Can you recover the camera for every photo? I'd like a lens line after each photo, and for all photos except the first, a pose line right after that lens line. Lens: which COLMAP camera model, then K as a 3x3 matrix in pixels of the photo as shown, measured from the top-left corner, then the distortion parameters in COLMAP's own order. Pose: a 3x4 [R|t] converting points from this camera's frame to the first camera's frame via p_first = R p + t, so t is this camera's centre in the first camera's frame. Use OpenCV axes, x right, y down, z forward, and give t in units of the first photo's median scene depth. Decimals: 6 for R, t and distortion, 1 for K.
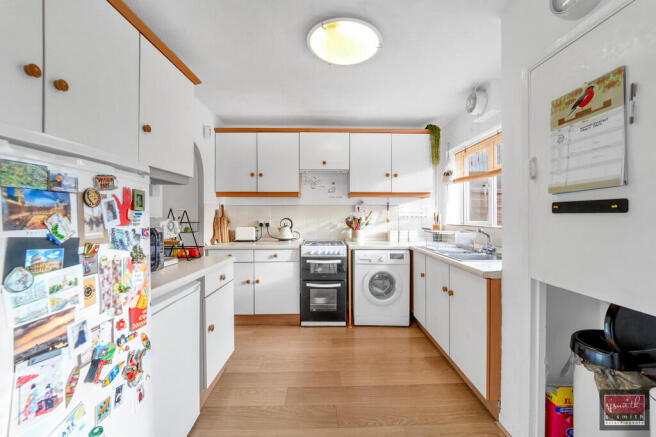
lens RADIAL K [[274.2, 0, 331.2], [0, 274.2, 204.9], [0, 0, 1]] dist [-0.000137, -0.004546]
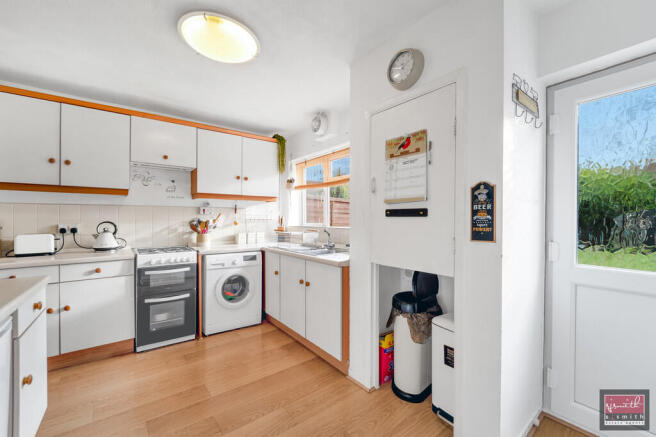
lens RADIAL K [[274.2, 0, 331.2], [0, 274.2, 204.9], [0, 0, 1]] dist [-0.000137, -0.004546]
pose [[0.804667, 0.029022, 0.593016, -0.139427], [-0.023349, 0.999579, -0.017237, -0.000400], [-0.593267, 0.000023, 0.805006, -0.006804]]
